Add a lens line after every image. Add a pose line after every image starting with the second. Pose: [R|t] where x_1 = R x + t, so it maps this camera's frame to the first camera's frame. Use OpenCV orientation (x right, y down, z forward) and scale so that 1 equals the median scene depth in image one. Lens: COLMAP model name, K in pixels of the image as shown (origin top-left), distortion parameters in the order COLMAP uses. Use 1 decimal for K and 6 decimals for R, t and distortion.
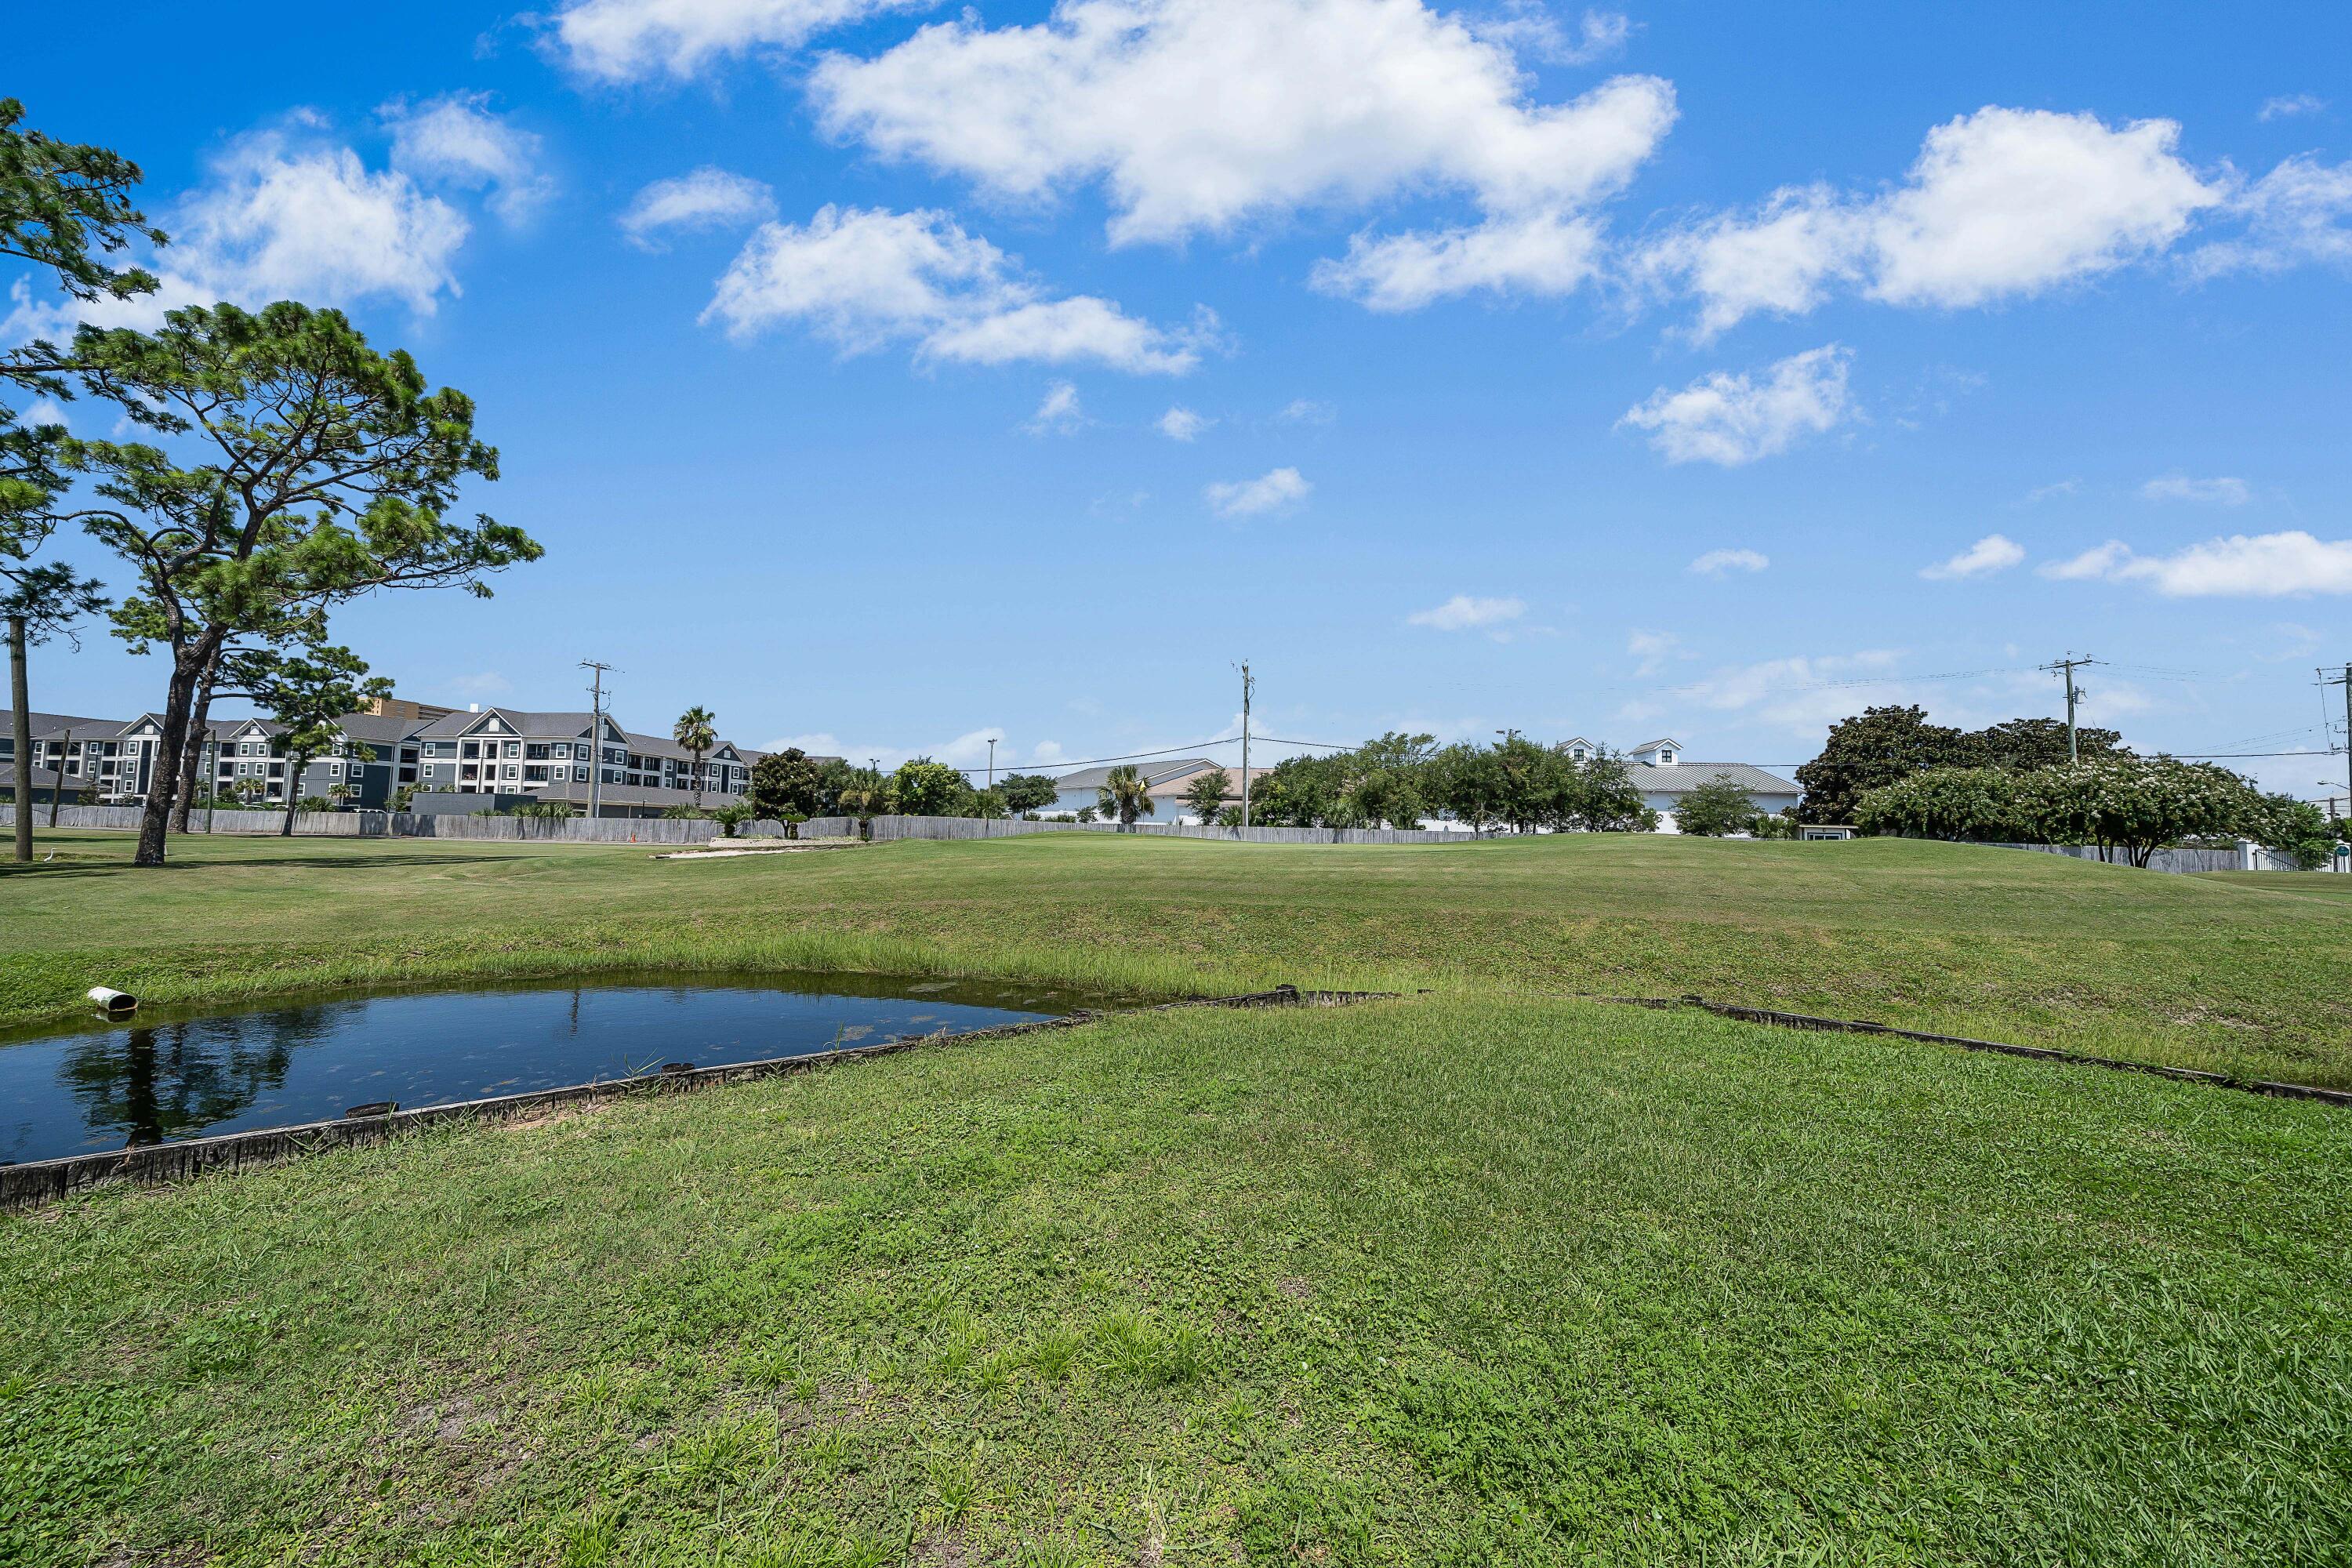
lens RADIAL K [[814.6, 0, 1180.1], [0, 814.6, 774.8], [0, 0, 1]] dist [-0.005861, -0.000067]
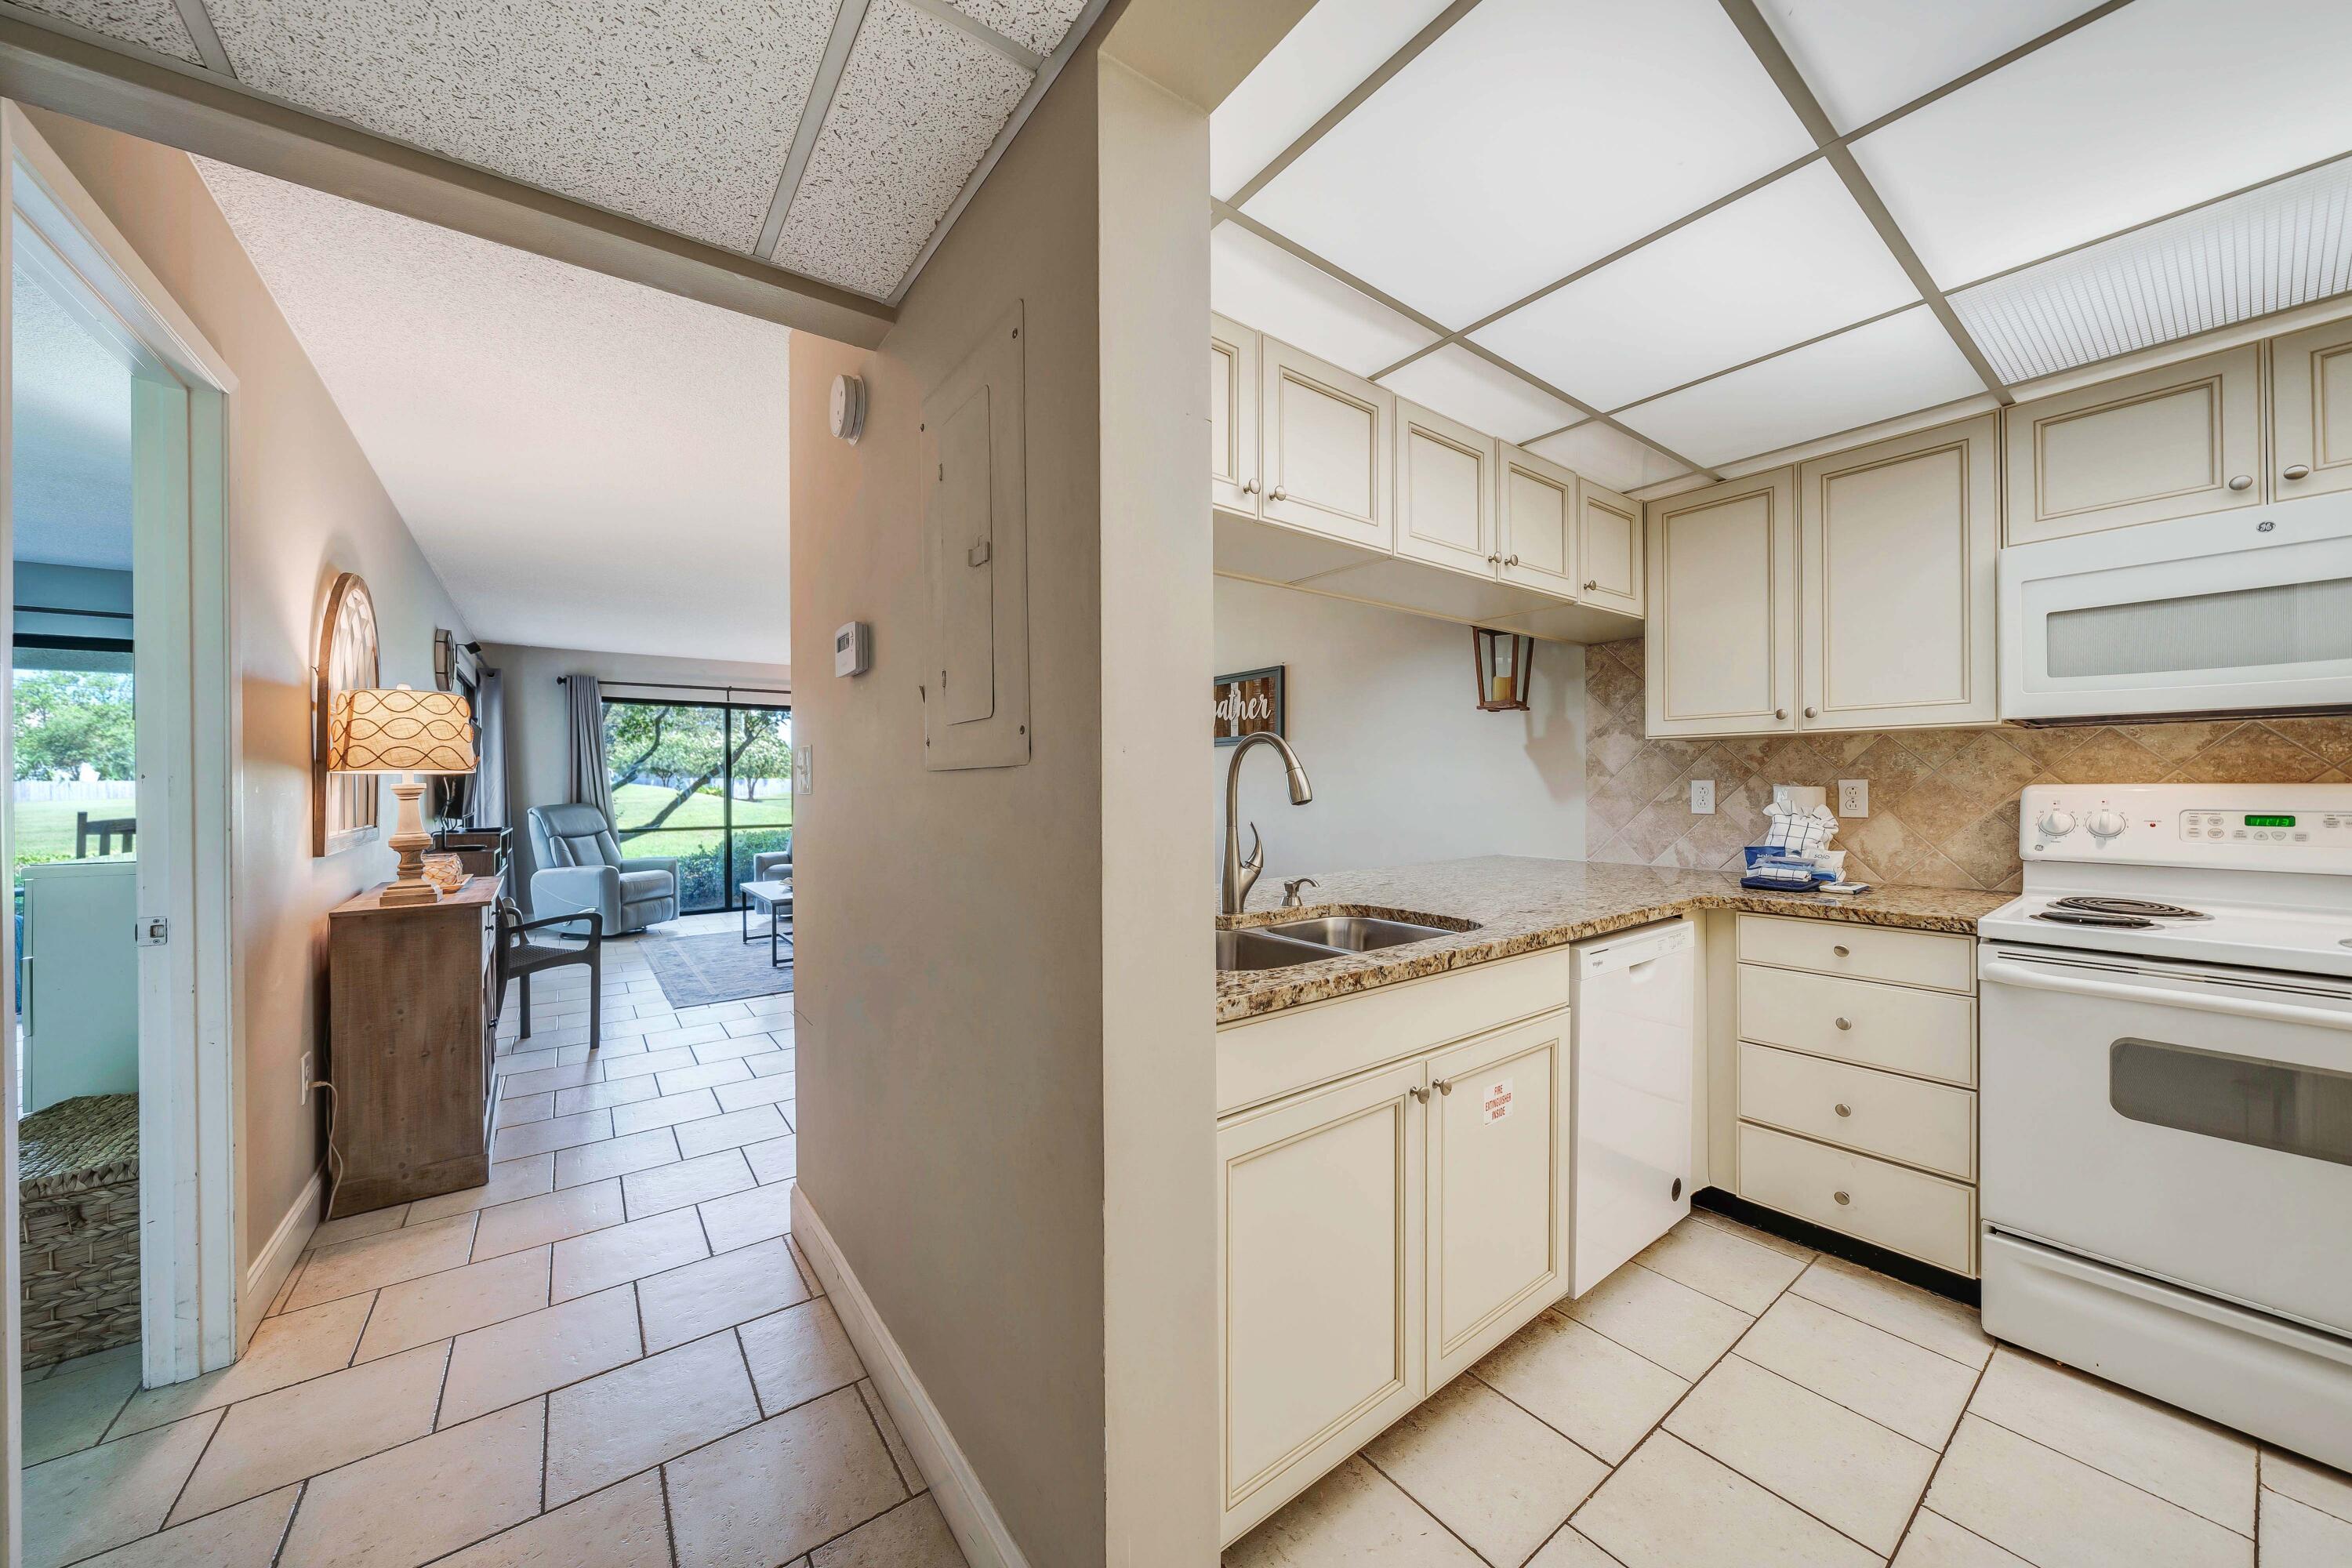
lens RADIAL K [[814.6, 0, 1161.8], [0, 814.6, 782.5], [0, 0, 1]] dist [-0.005861, -0.000067]
pose [[0.314675, -0.032114, 0.948656, -0.192449], [-0.051711, 0.997363, 0.050915, -0.031275], [-0.947790, -0.065077, 0.312185, -0.311996]]
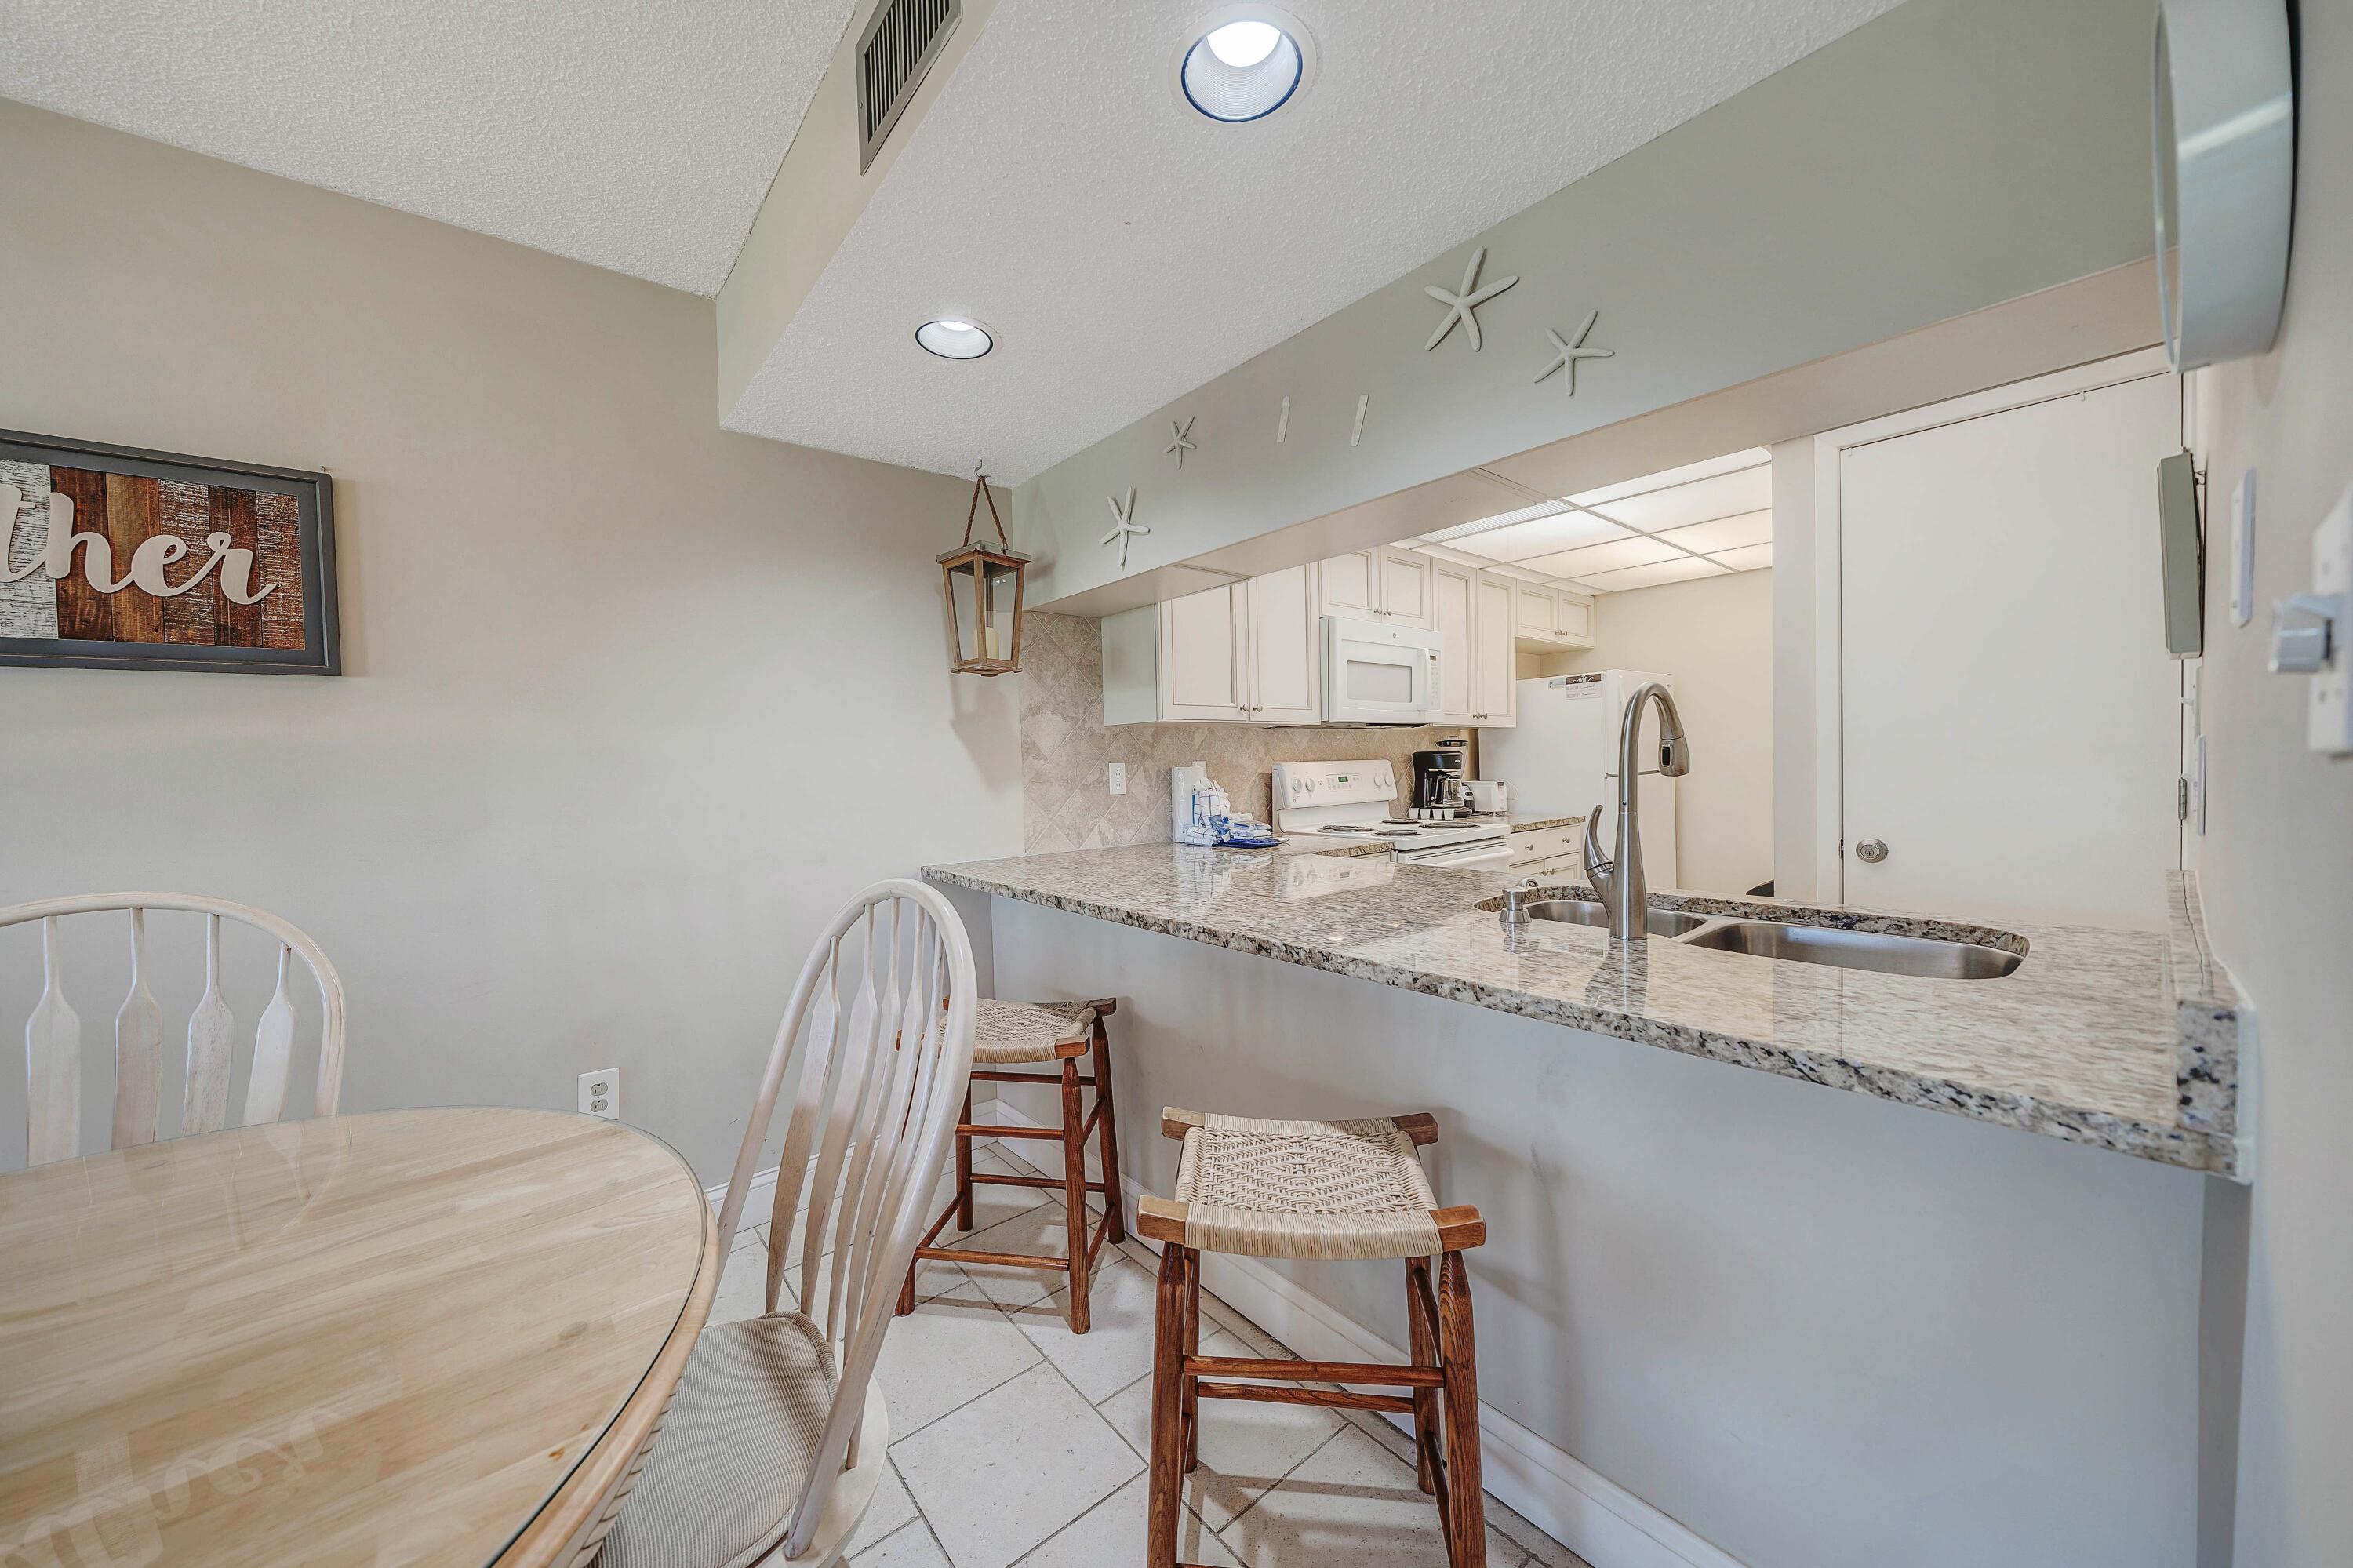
lens RADIAL K [[815.0, 0, 1165.7], [0, 815.0, 787.4], [0, 0, 1]] dist [-0.005861, -0.000067]
pose [[-0.965684, -0.013481, 0.259369, -0.149322], [-0.022483, 0.999242, -0.031771, -0.027137], [-0.258744, -0.036512, -0.965256, -0.275310]]
